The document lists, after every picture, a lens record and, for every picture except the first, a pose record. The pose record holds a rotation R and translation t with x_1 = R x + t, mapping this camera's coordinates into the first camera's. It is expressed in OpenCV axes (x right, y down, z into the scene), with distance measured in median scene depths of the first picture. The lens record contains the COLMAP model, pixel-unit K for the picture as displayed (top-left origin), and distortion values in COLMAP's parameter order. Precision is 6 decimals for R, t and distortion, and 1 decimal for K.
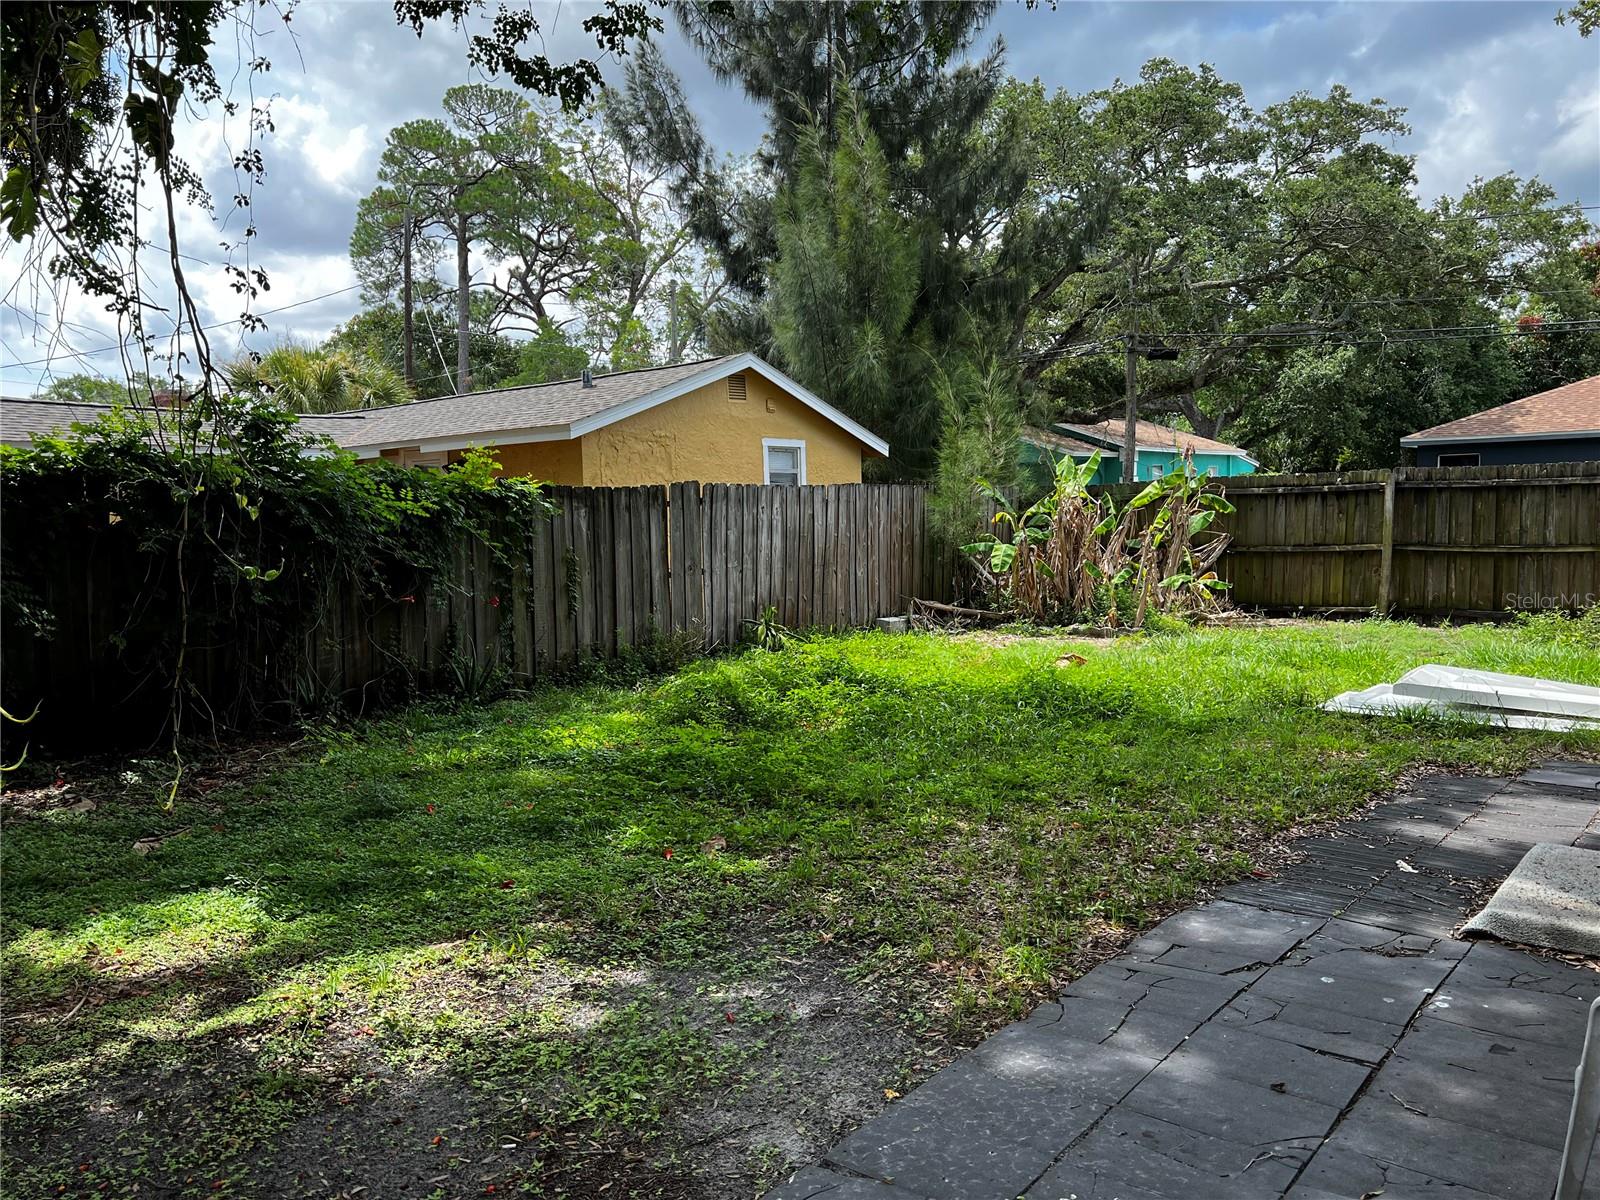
lens RADIAL K [[1206.3, 0, 796.4], [0, 1206.3, 597.8], [0, 0, 1]] dist [0.047268, -0.006604]
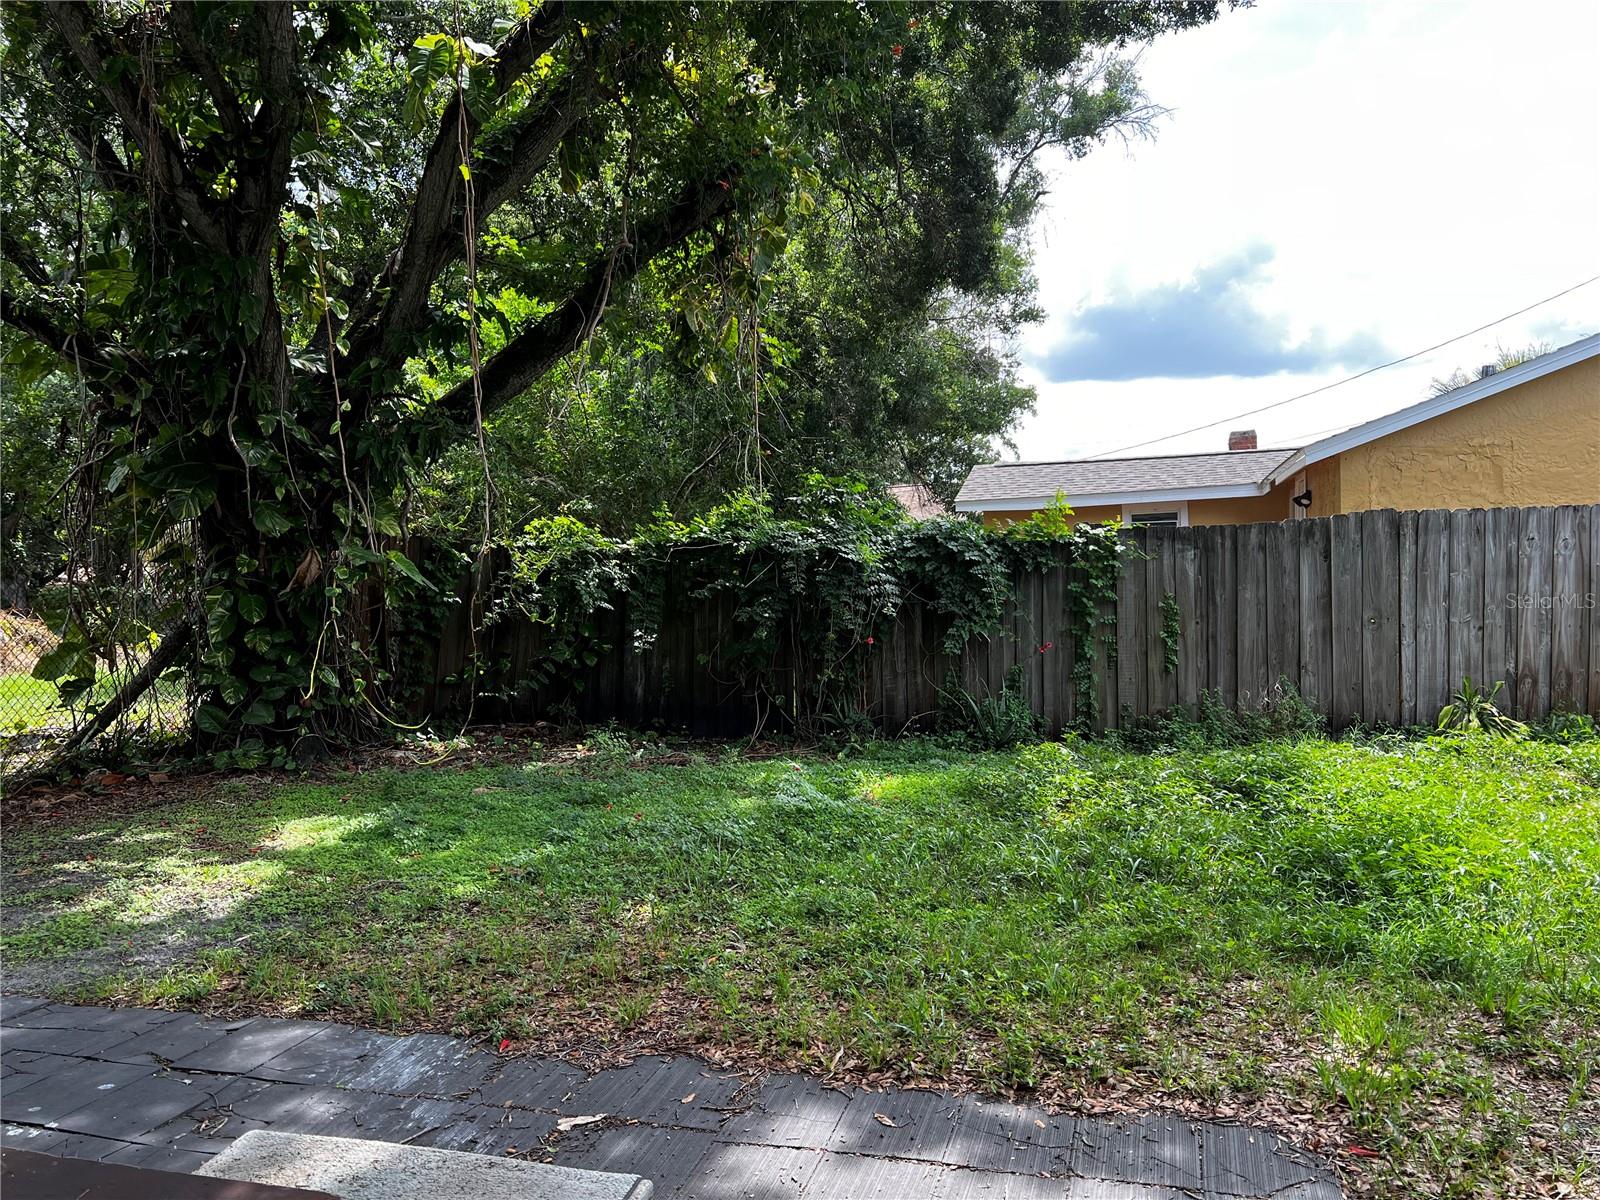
lens RADIAL K [[1206.3, 0, 797.0], [0, 1206.3, 605.4], [0, 0, 1]] dist [0.047268, -0.006604]
pose [[0.384474, 0.033209, -0.922538, 0.559223], [-0.033033, 0.999208, 0.022202, -0.045220], [0.922545, 0.021938, 0.385266, 0.397365]]
